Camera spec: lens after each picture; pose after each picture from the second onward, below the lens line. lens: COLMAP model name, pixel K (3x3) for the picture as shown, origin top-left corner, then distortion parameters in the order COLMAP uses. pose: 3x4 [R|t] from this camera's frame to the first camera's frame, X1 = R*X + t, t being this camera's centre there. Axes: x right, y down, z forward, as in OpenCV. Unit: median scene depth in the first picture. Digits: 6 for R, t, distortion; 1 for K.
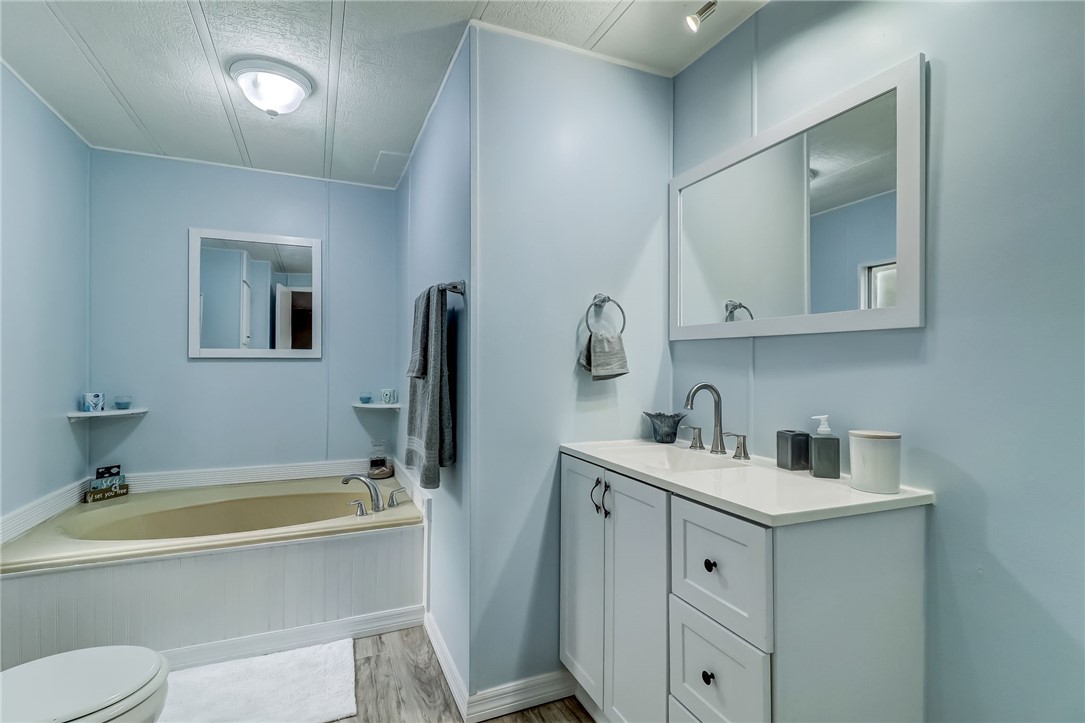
lens RADIAL K [[505.7, 0, 539.6], [0, 505.7, 352.1], [0, 0, 1]] dist [0.019279, -0.011693]
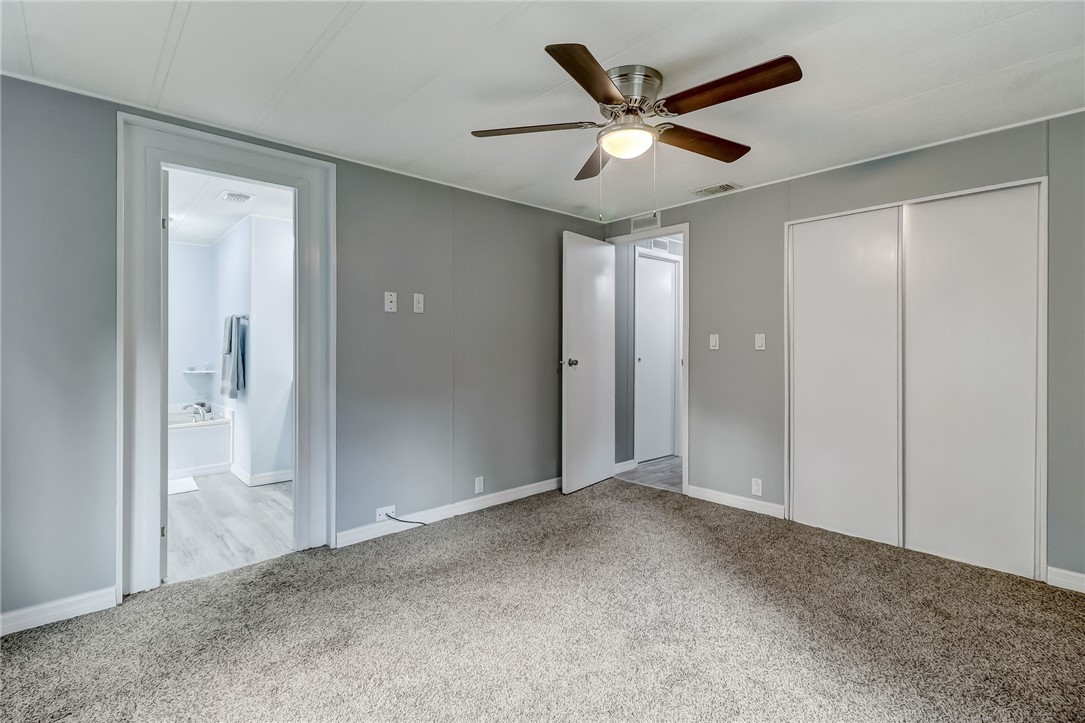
lens RADIAL K [[511.2, 0, 547.5], [0, 511.2, 349.2], [0, 0, 1]] dist [-0.011679, -0.000753]
pose [[0.945769, 0.000647, 0.324840, 0.293842], [-0.008753, 0.999686, 0.023494, -0.028140], [-0.324722, -0.025064, 0.945477, -1.262039]]
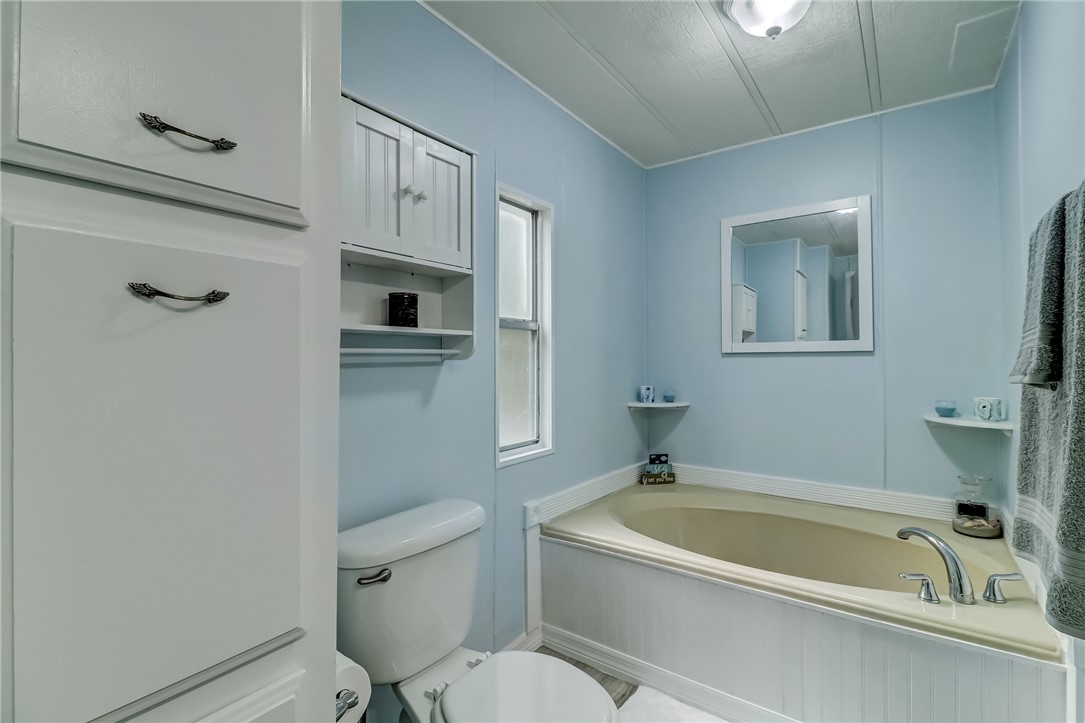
lens RADIAL K [[505.7, 0, 539.6], [0, 505.7, 352.1], [0, 0, 1]] dist [0.019279, -0.011693]
pose [[0.509934, -0.016870, -0.860048, -0.043555], [0.025386, 0.999667, -0.004557, 0.005442], [0.859839, -0.019510, 0.510192, 0.239732]]
